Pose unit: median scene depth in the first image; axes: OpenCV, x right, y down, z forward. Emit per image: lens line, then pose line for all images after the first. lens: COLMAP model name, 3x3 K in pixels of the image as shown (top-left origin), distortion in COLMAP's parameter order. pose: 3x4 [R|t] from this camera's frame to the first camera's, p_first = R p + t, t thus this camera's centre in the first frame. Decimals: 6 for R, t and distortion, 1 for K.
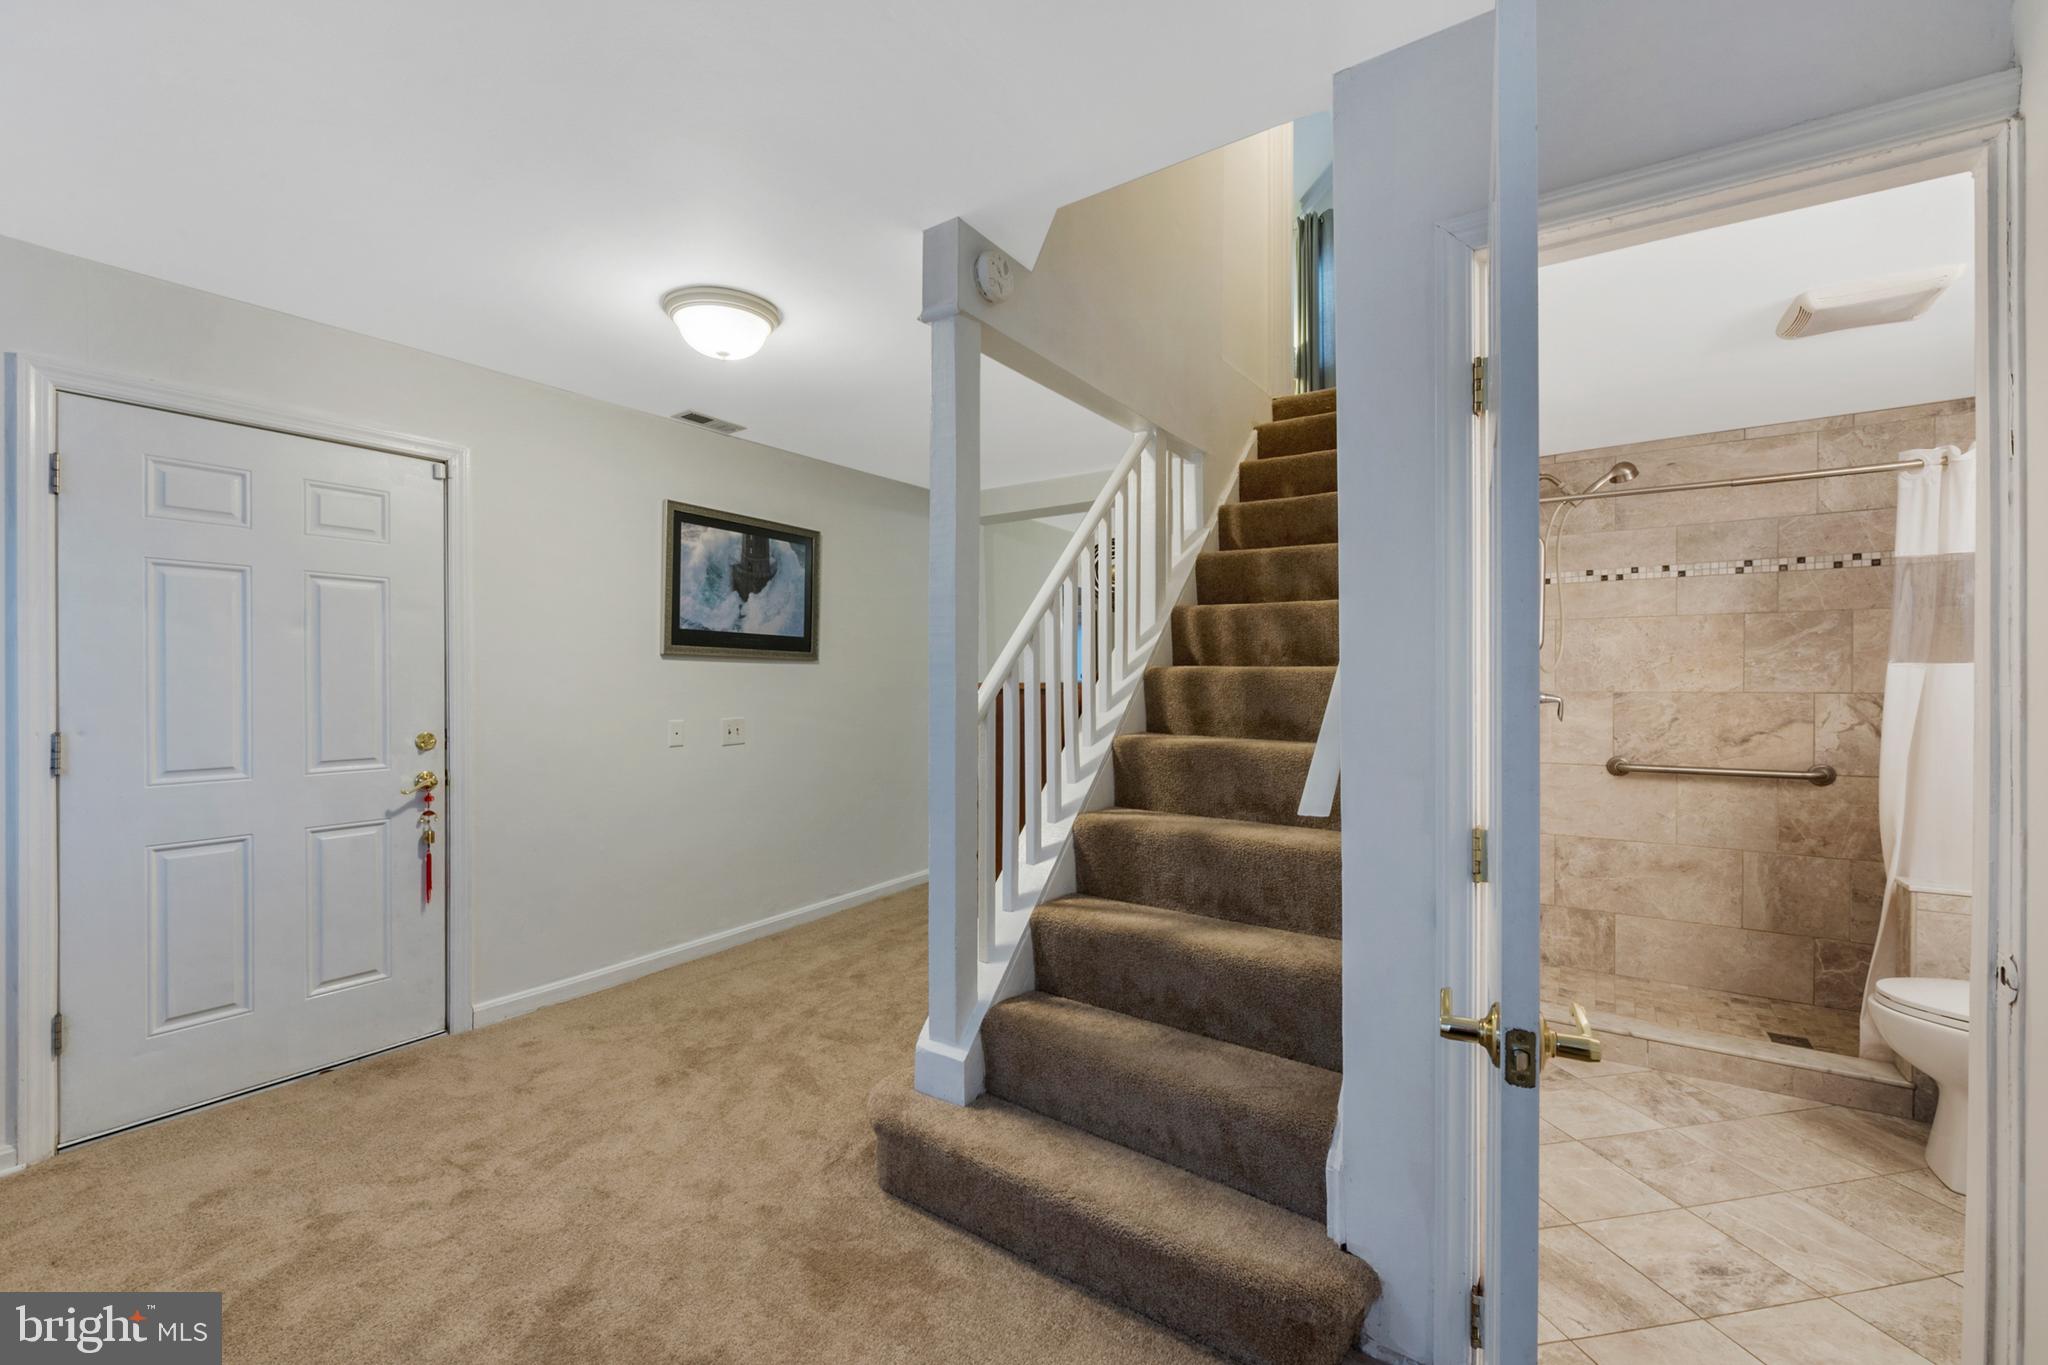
lens RADIAL K [[806.7, 0, 1009.9], [0, 806.7, 683.4], [0, 0, 1]] dist [-0.003459, -0.002198]
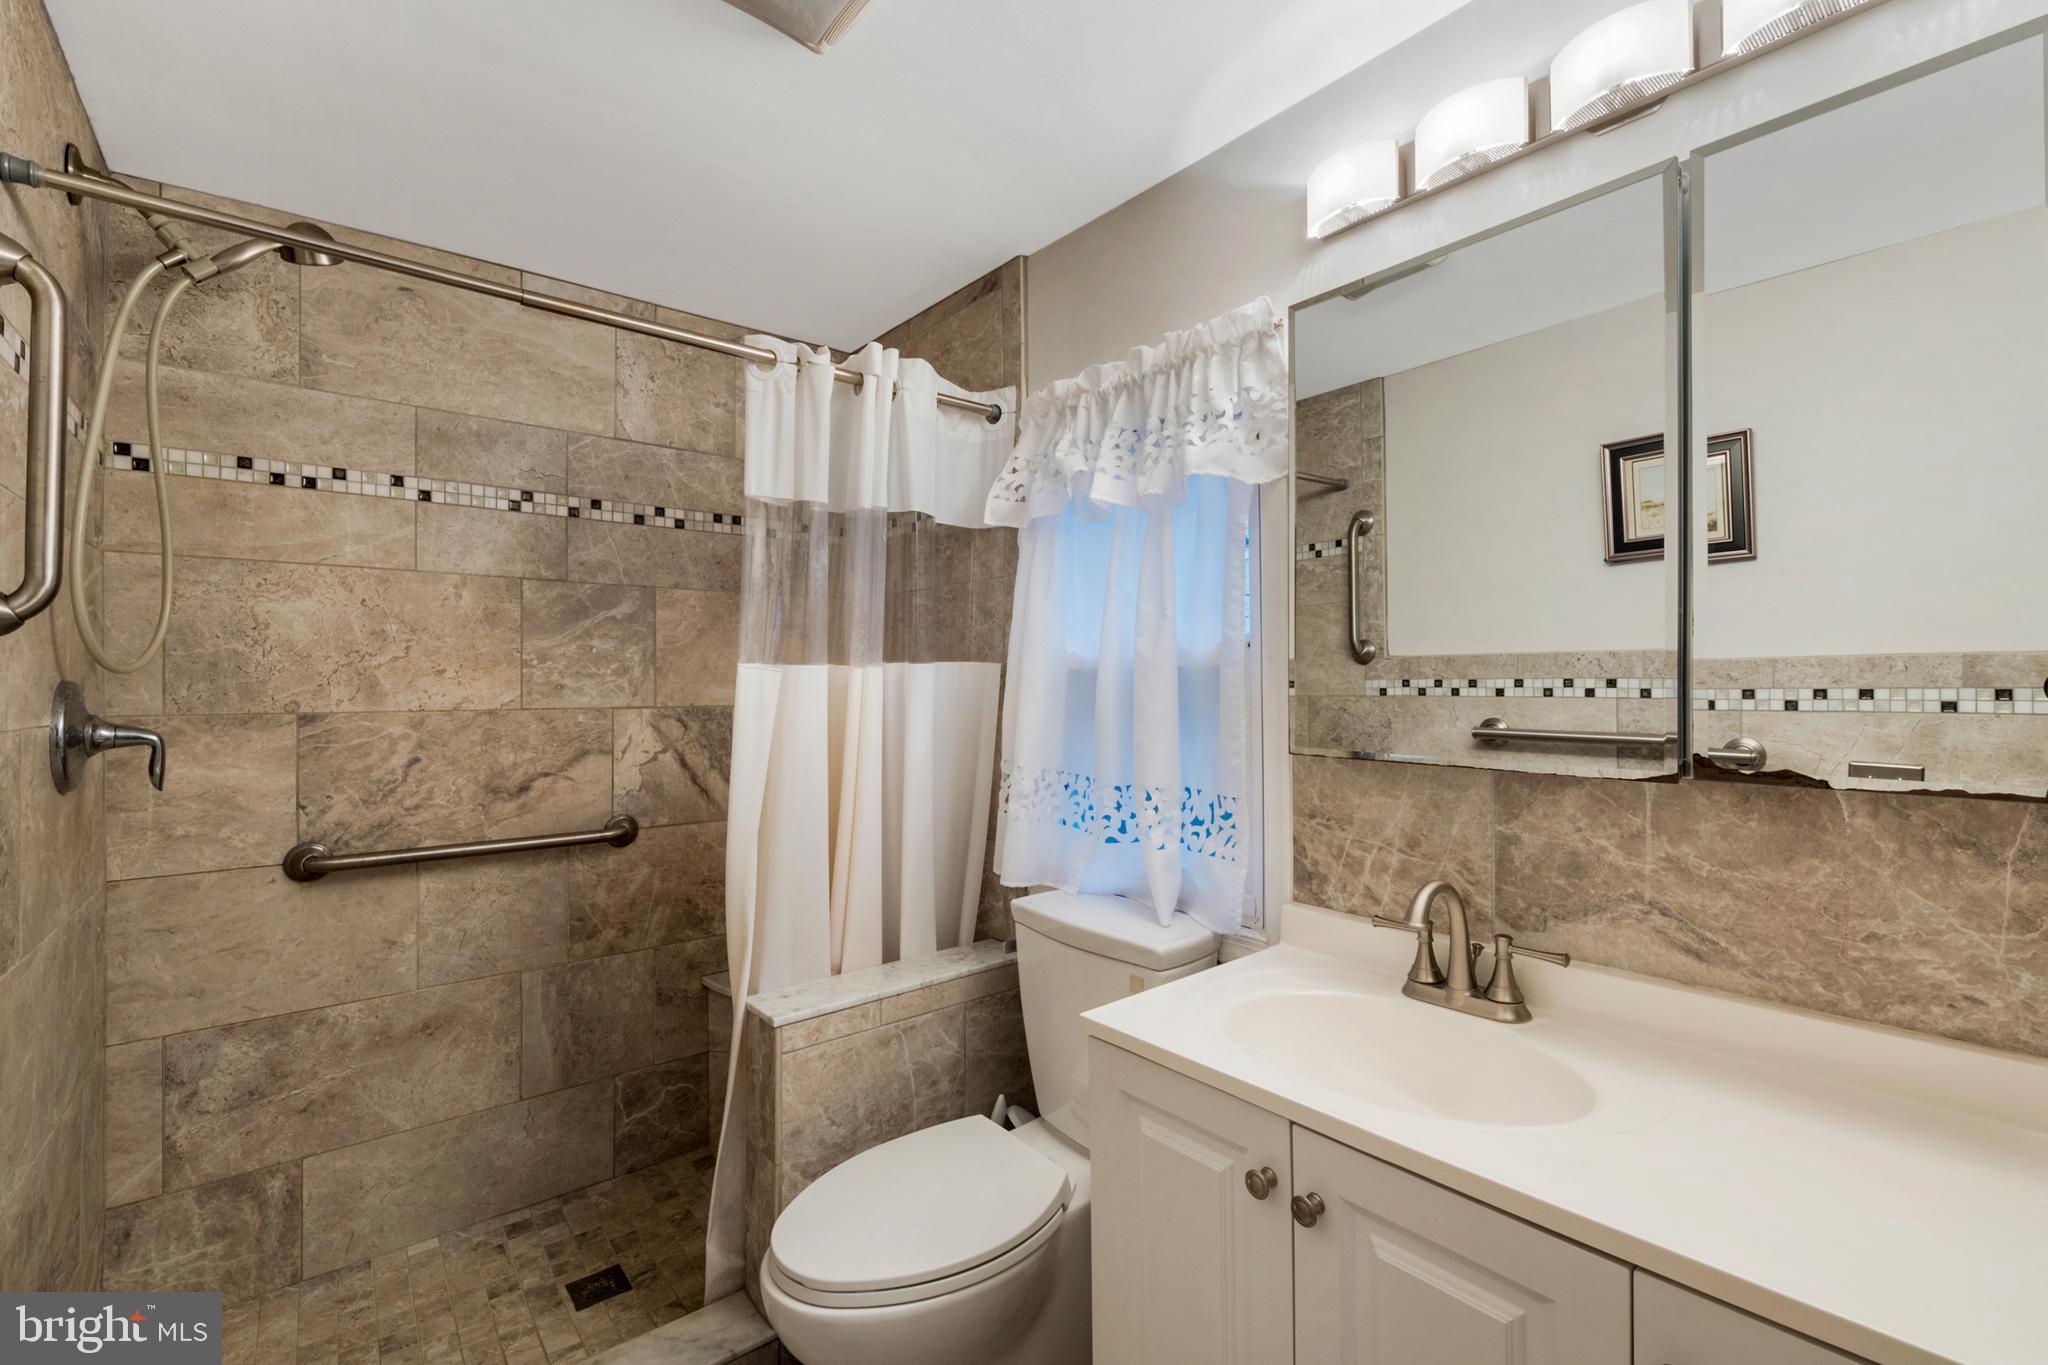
lens RADIAL K [[889.4, 0, 1017.9], [0, 889.4, 686.1], [0, 0, 1]] dist [0.002282, -0.000072]
pose [[0.274184, -0.001039, 0.961677, 0.374612], [0.003792, 0.999993, -0.000001, -0.004708], [-0.961670, 0.003647, 0.274186, 0.460099]]
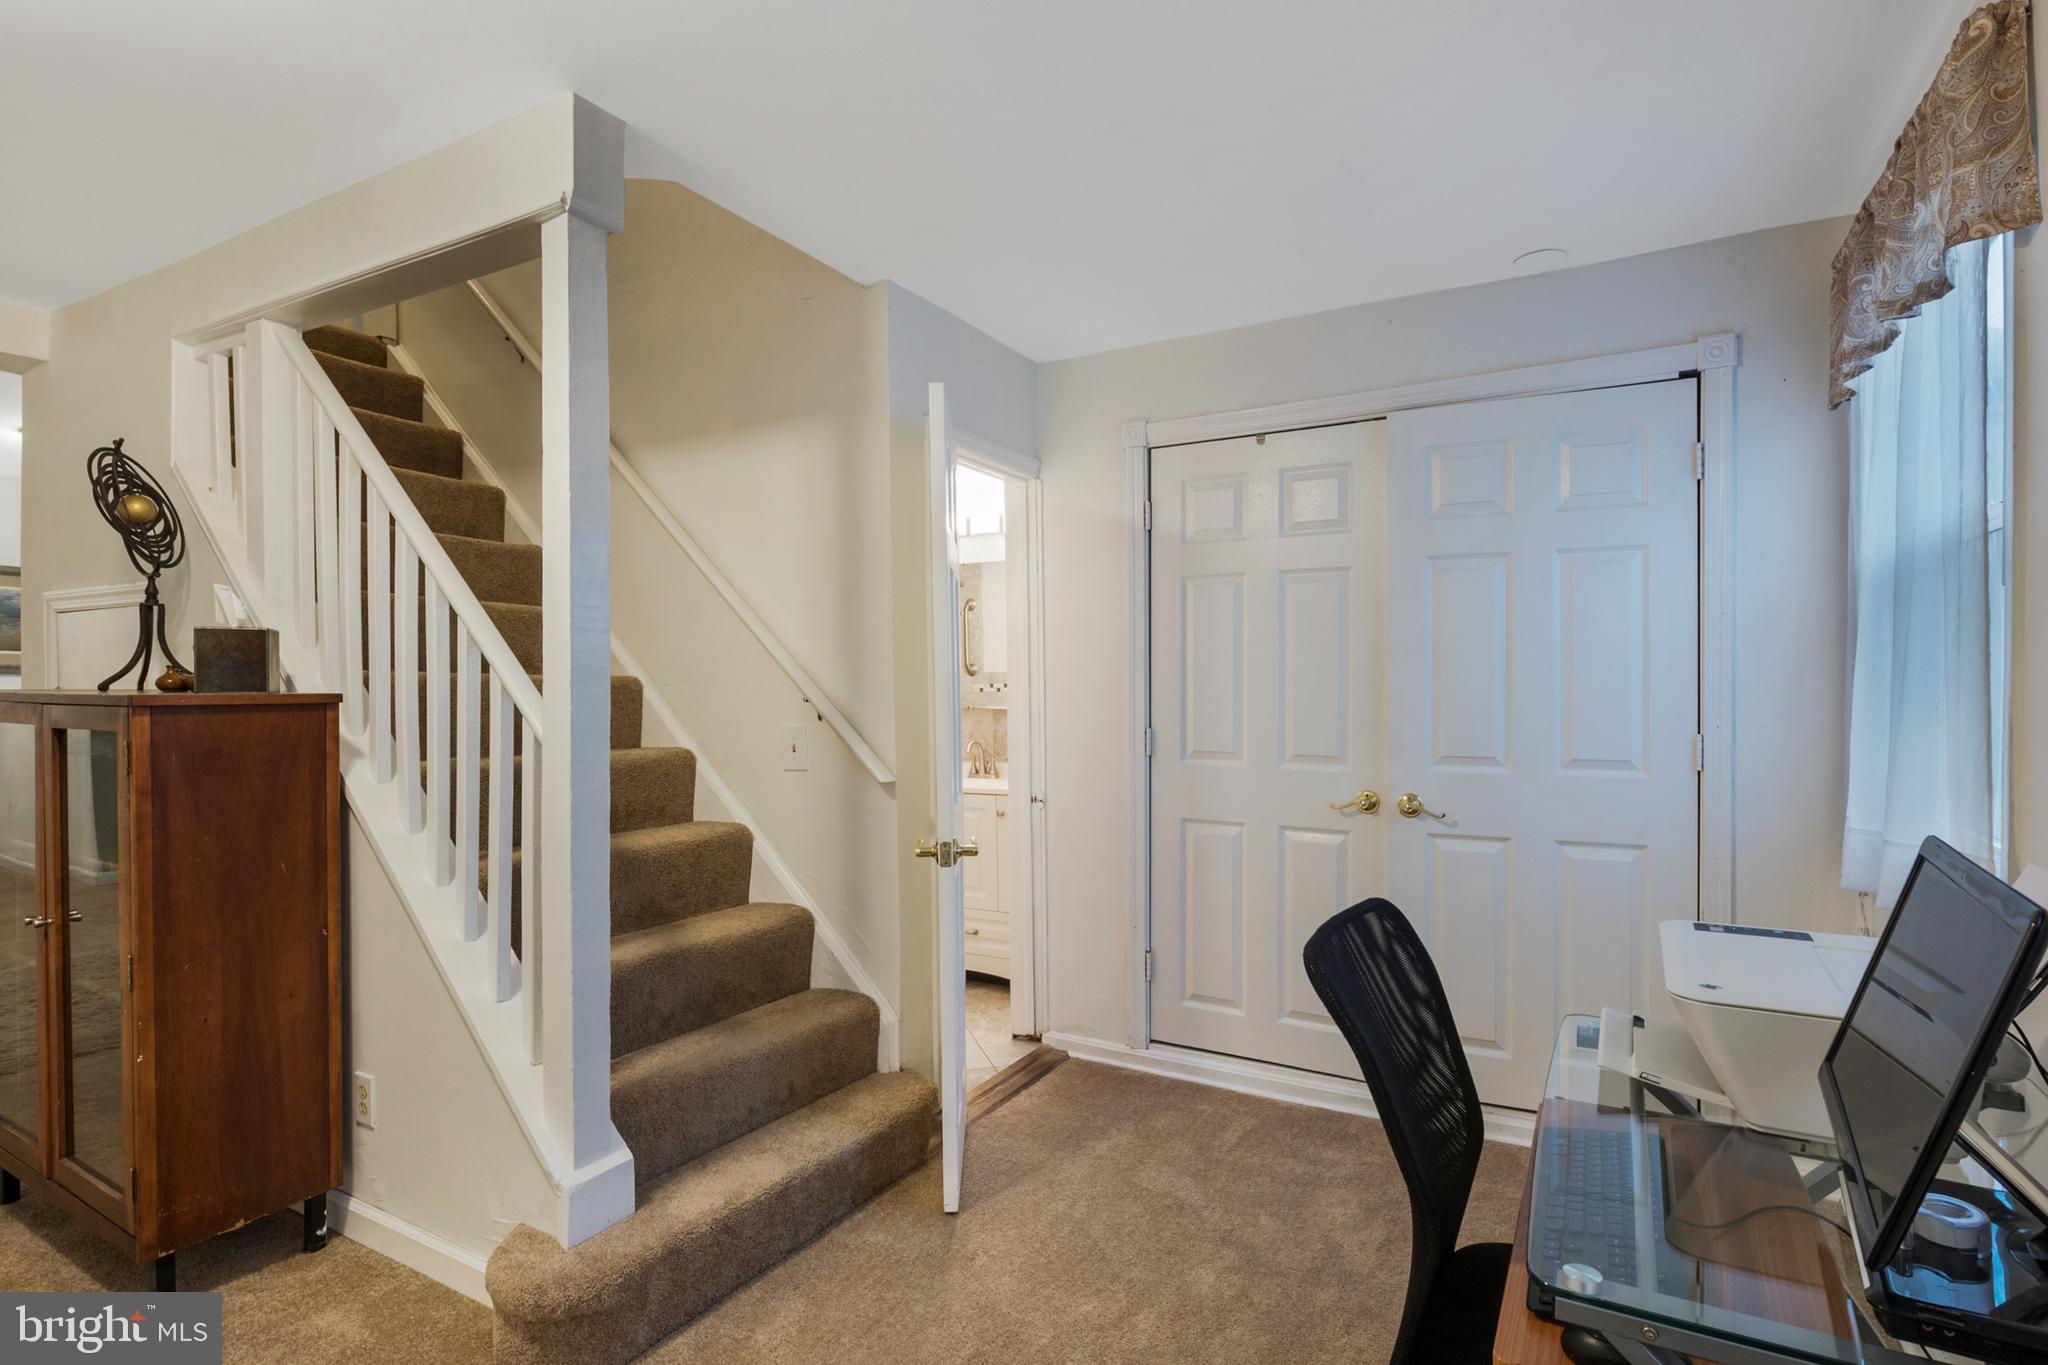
lens RADIAL K [[1019.6, 0, 1021.7], [0, 1019.6, 690.7], [0, 0, 1]] dist [-0.001147, -0.000105]
pose [[-0.096603, -0.002269, 0.995320, -0.750200], [0.012825, 0.999912, 0.003524, -0.002563], [-0.995240, 0.013105, -0.096566, 0.469782]]
